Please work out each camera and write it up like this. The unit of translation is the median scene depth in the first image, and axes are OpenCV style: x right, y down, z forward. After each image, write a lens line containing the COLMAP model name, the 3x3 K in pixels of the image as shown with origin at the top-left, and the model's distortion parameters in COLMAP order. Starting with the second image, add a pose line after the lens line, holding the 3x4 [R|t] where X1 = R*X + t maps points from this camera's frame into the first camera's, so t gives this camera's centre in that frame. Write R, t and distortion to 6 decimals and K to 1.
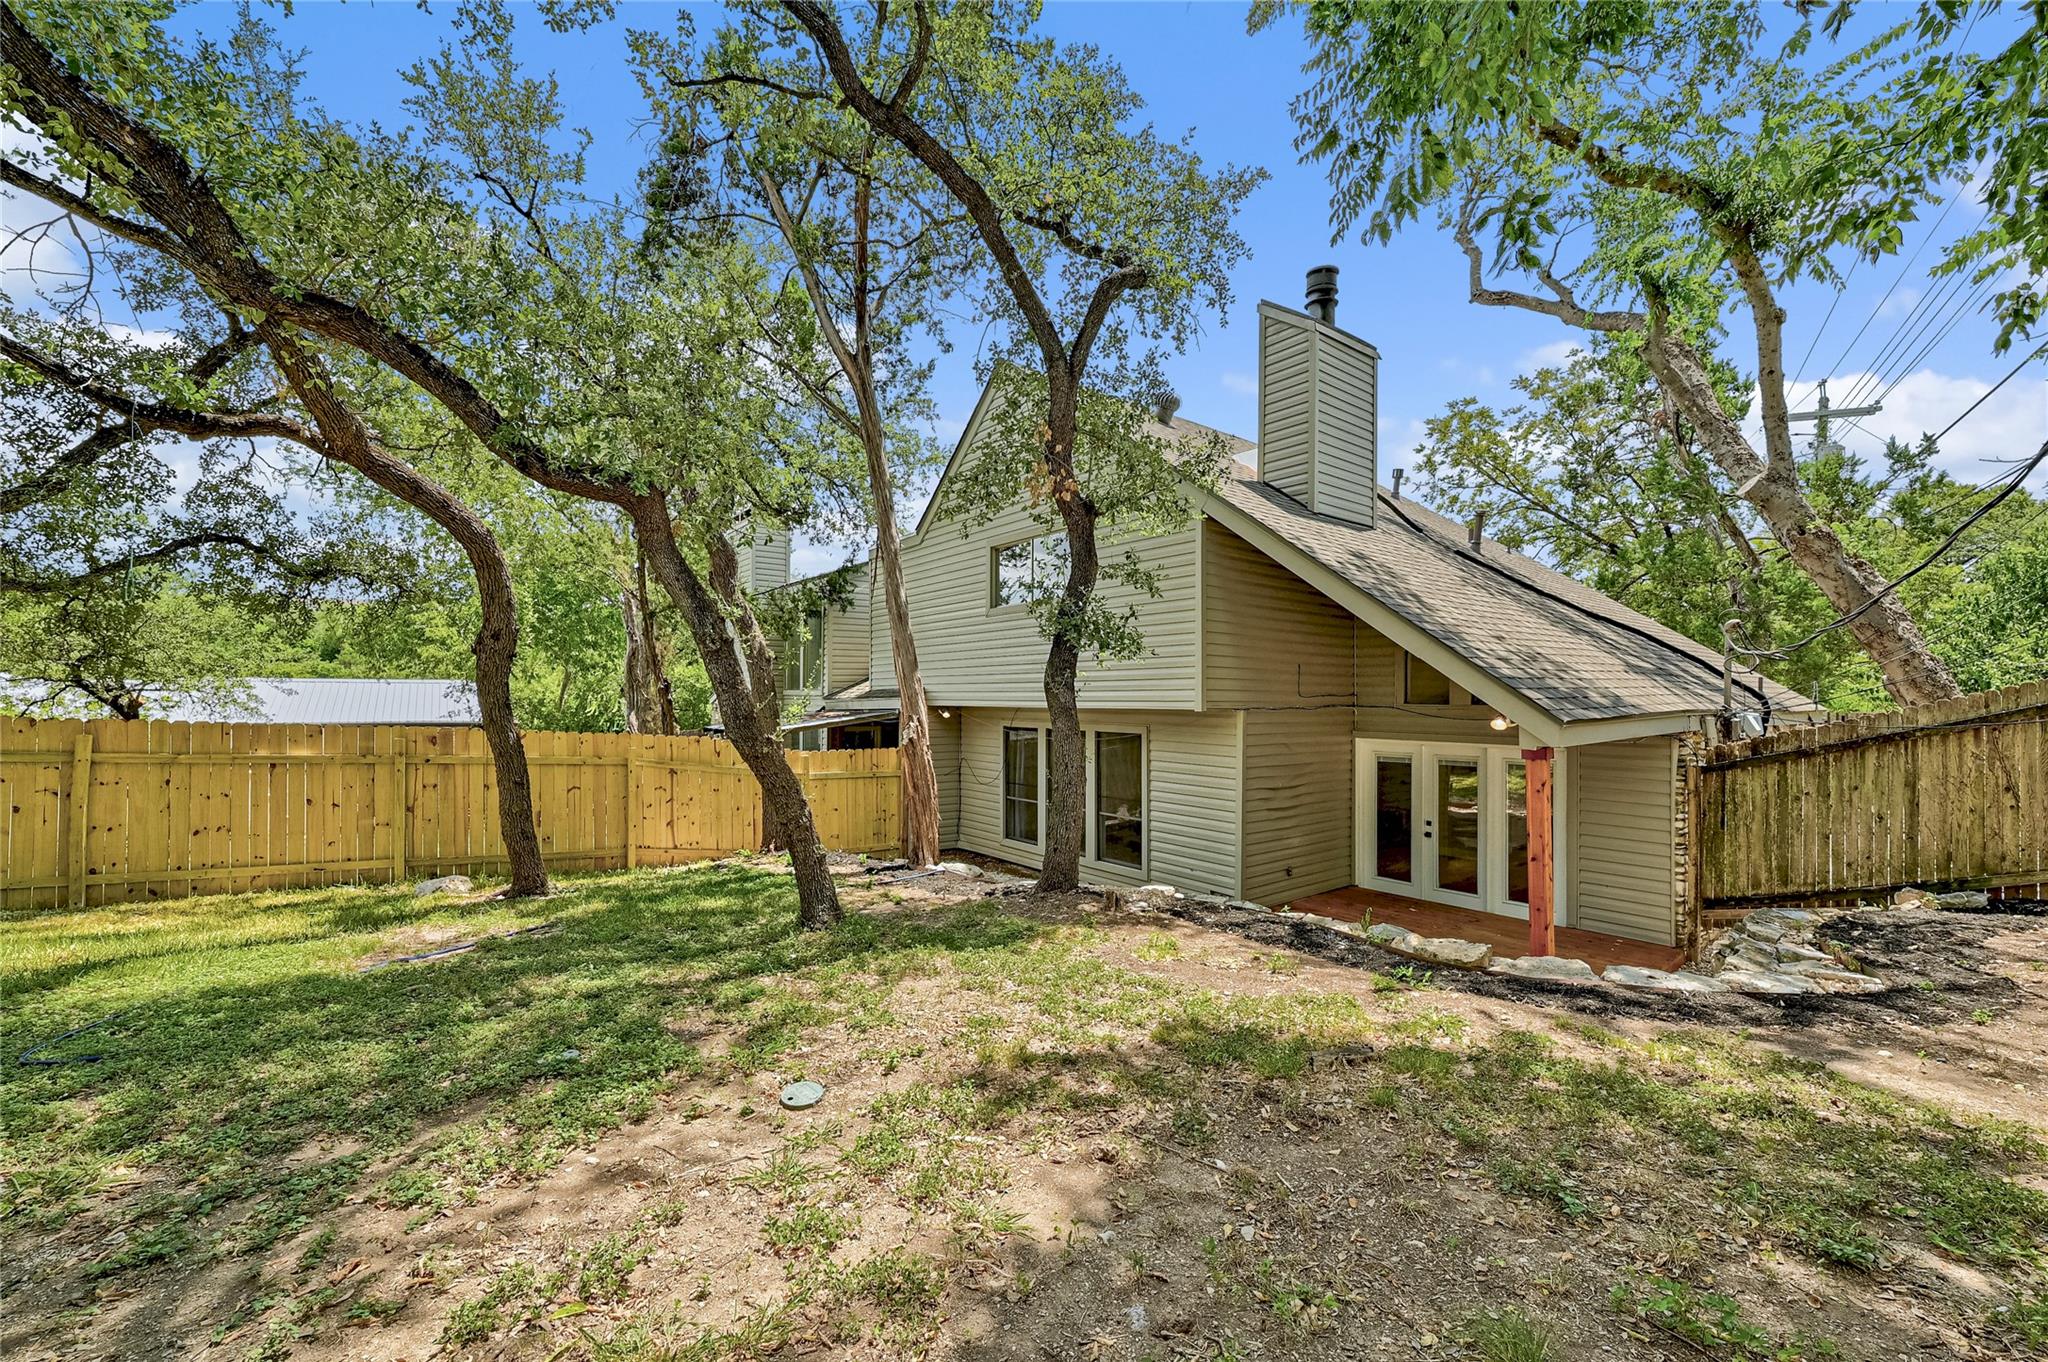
lens RADIAL K [[812.4, 0, 1026.3], [0, 812.4, 686.9], [0, 0, 1]] dist [0.000189, 0.000198]
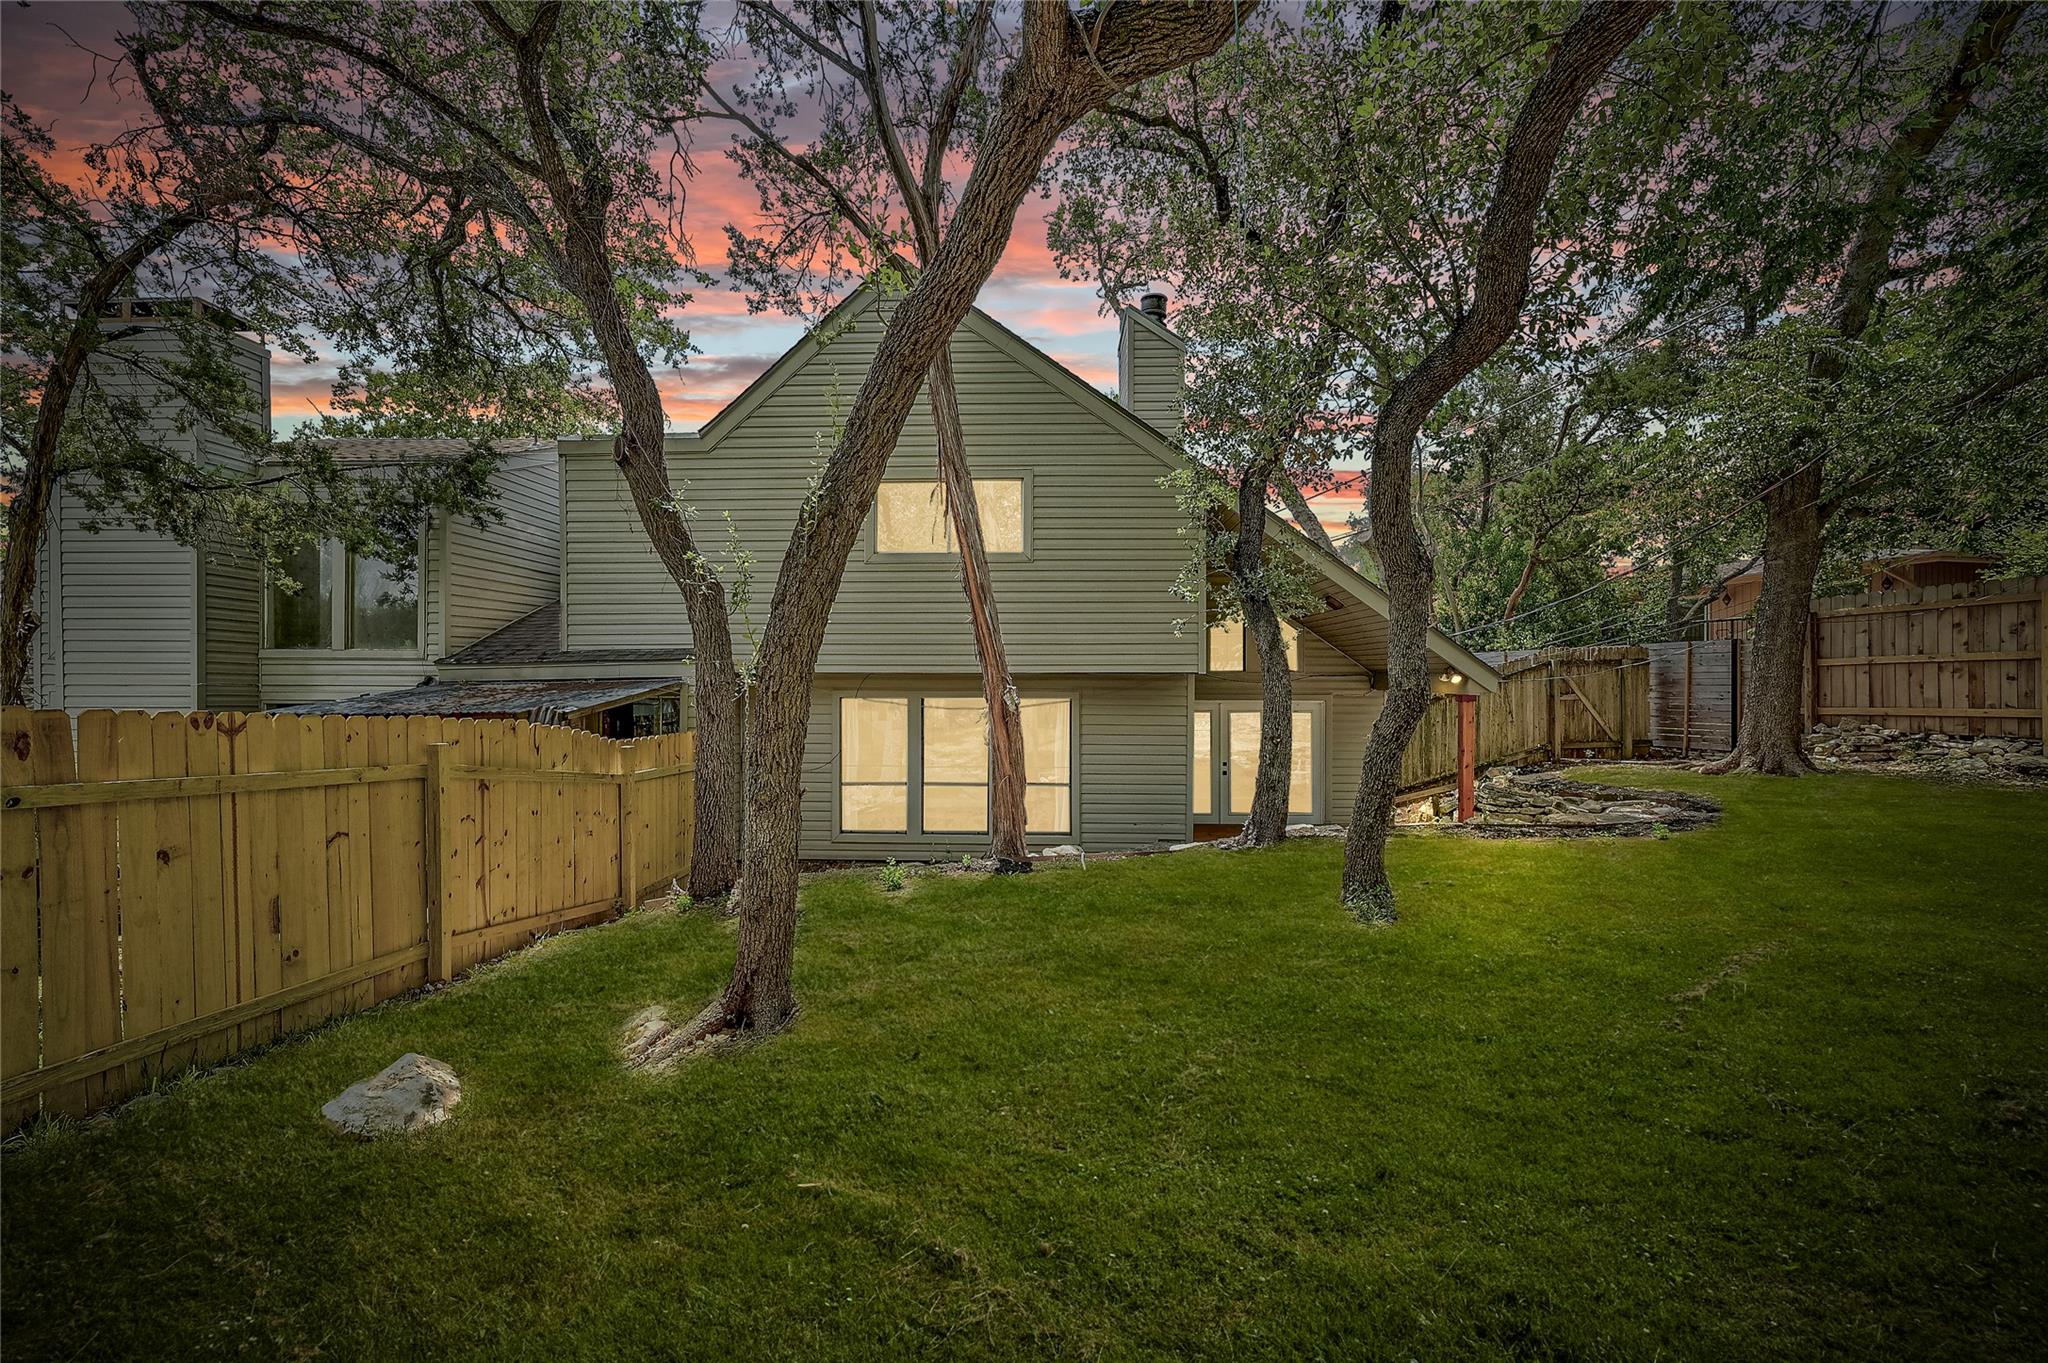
lens RADIAL K [[812.4, 0, 1026.3], [0, 812.4, 687.4], [0, 0, 1]] dist [0.000189, 0.000198]
pose [[0.651153, -0.008223, 0.758902, -0.546441], [-0.010210, 0.999756, 0.019593, 0.020660], [-0.758878, -0.020506, 0.650910, 0.322675]]
